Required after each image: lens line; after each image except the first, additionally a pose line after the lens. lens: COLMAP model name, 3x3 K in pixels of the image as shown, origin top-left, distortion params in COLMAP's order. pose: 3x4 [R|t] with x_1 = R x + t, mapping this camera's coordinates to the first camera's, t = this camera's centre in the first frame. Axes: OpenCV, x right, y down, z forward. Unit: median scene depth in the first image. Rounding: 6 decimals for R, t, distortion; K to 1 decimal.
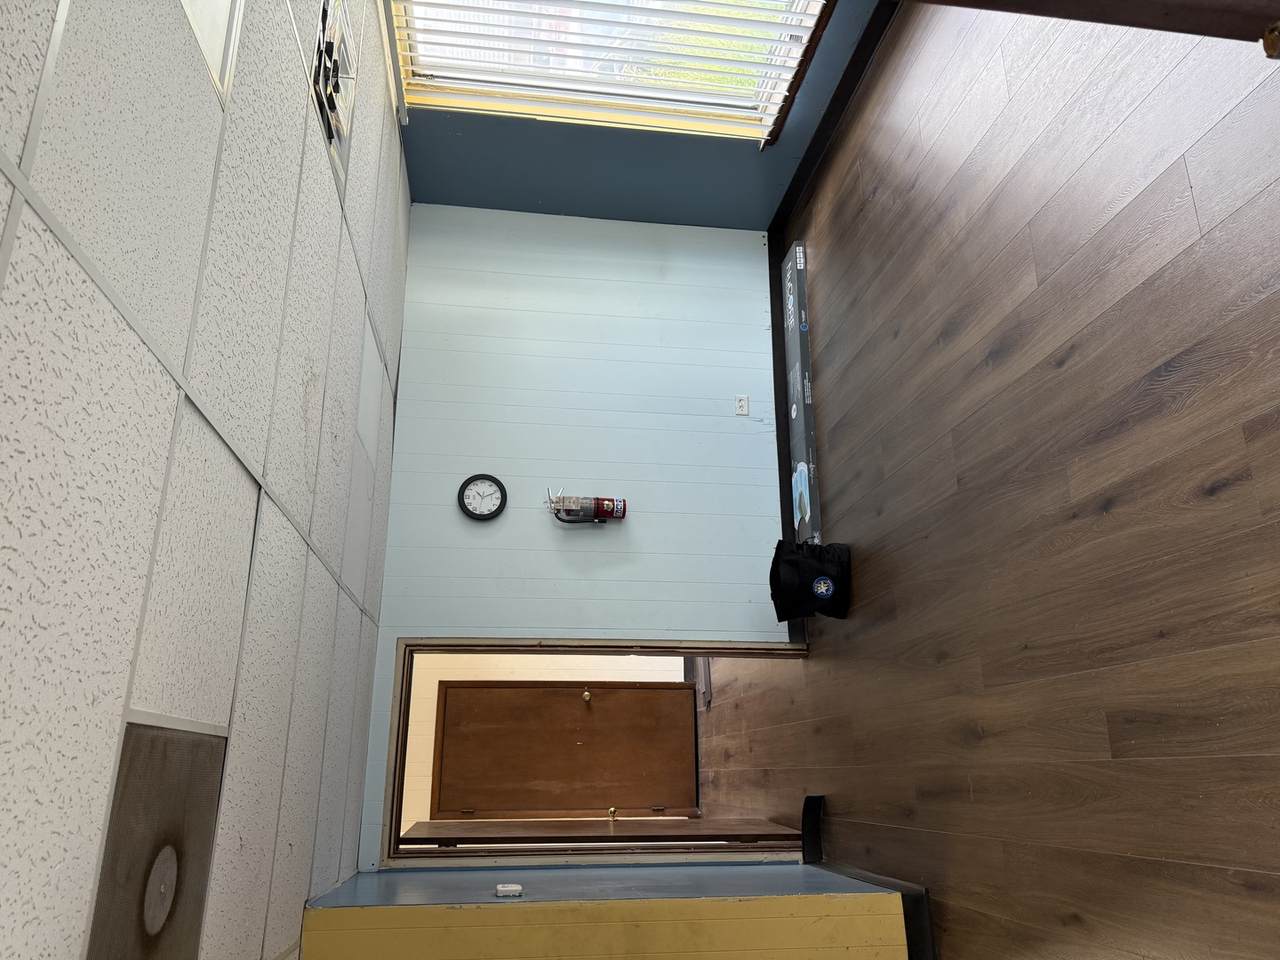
lens RADIAL K [[907.1, 0, 632.8], [0, 907.1, 481.3], [0, 0, 1]] dist [0.079332, -0.095853]
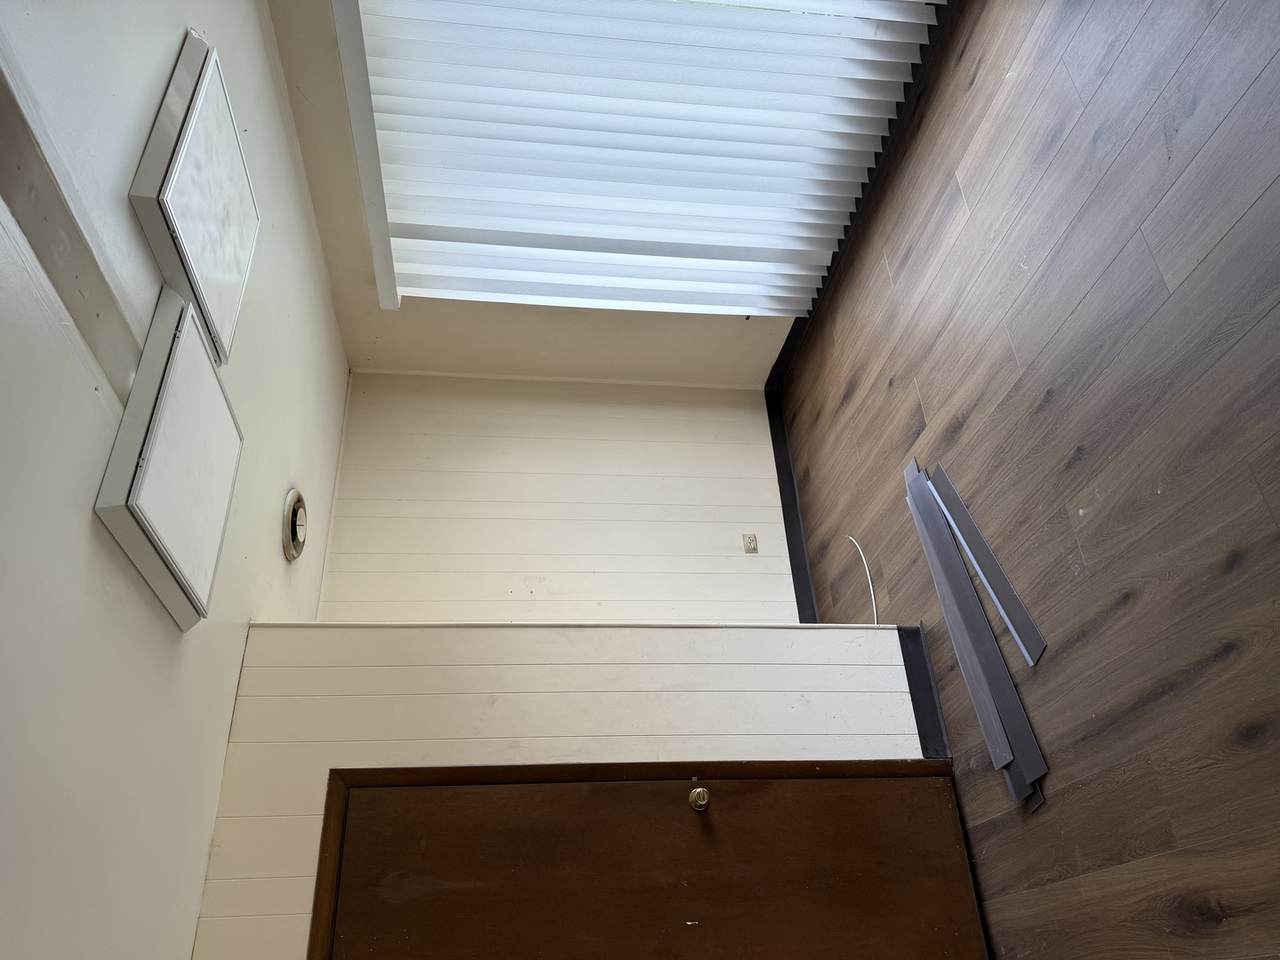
lens RADIAL K [[907.1, 0, 632.8], [0, 907.1, 481.3], [0, 0, 1]] dist [0.079332, -0.095853]
pose [[0.999092, -0.042597, 0.000607, -0.074114], [0.041819, 0.977929, -0.204710, 0.180289], [0.008127, 0.204549, 0.978823, 0.573454]]
